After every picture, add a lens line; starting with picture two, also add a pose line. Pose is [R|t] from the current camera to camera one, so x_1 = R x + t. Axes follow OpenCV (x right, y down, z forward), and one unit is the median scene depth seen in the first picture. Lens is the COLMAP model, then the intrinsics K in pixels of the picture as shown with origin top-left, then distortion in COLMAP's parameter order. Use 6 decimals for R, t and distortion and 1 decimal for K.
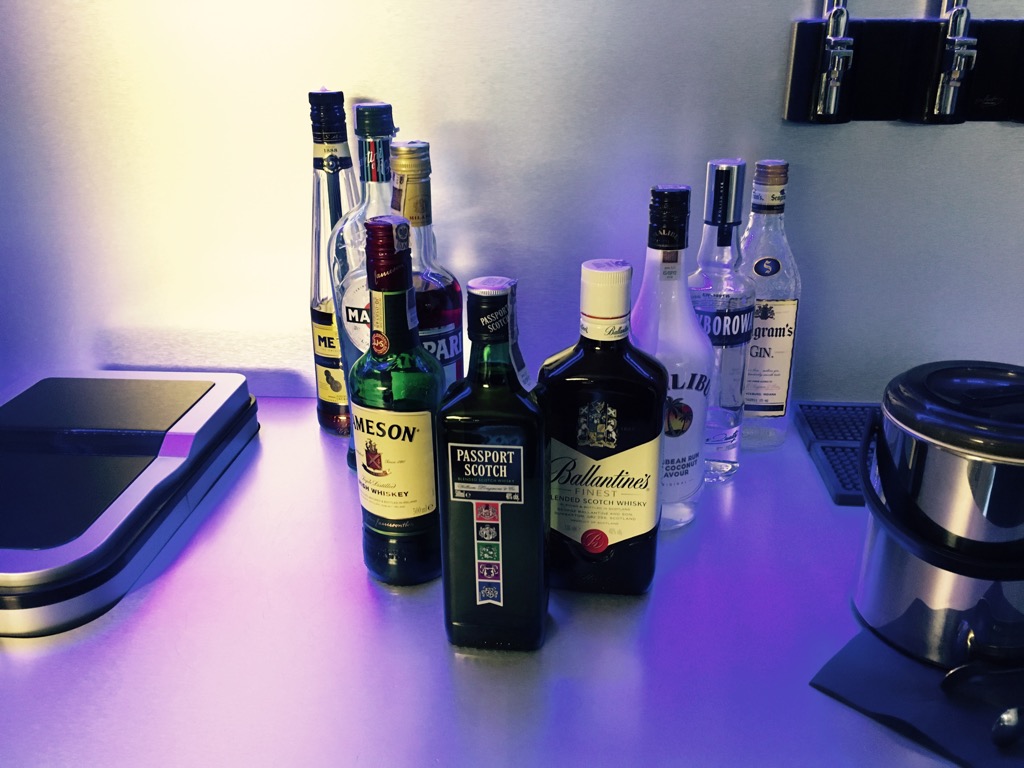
lens RADIAL K [[879.9, 0, 513.4], [0, 879.9, 382.7], [0, 0, 1]] dist [0.015139, 0.005673]
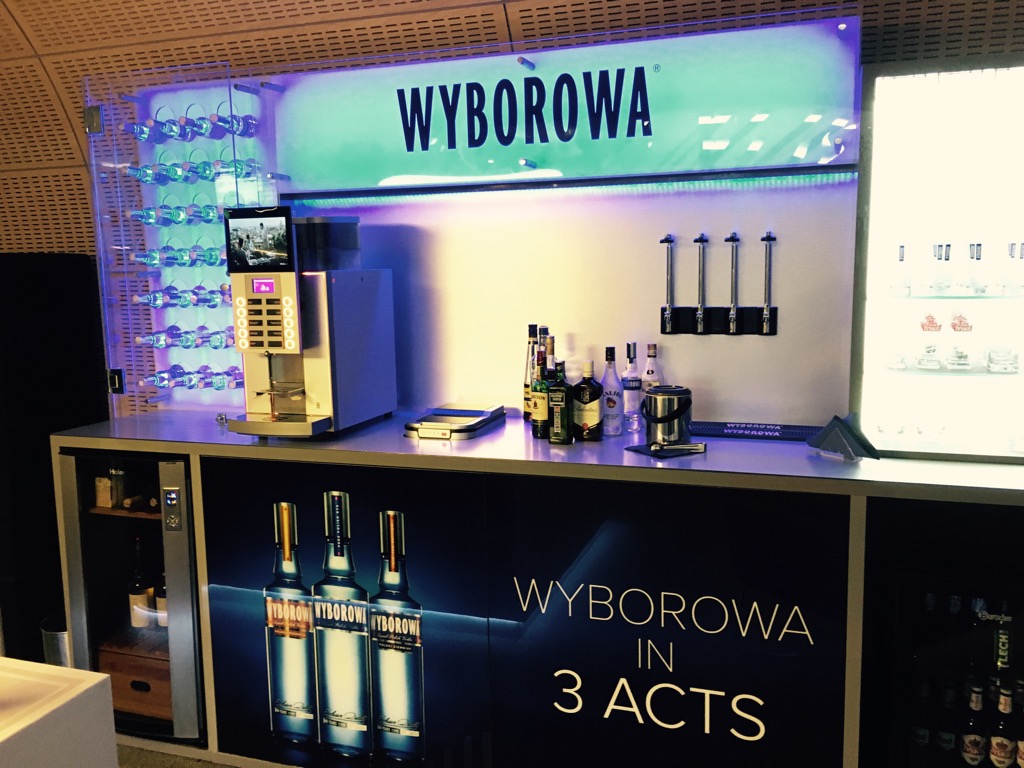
lens RADIAL K [[879.9, 0, 511.7], [0, 879.9, 382.9], [0, 0, 1]] dist [0.015139, 0.005673]
pose [[0.970257, 0.025565, -0.240724, 0.686234], [-0.084738, 0.967362, -0.238808, 0.918480], [0.226762, 0.252104, 0.940756, -2.801185]]
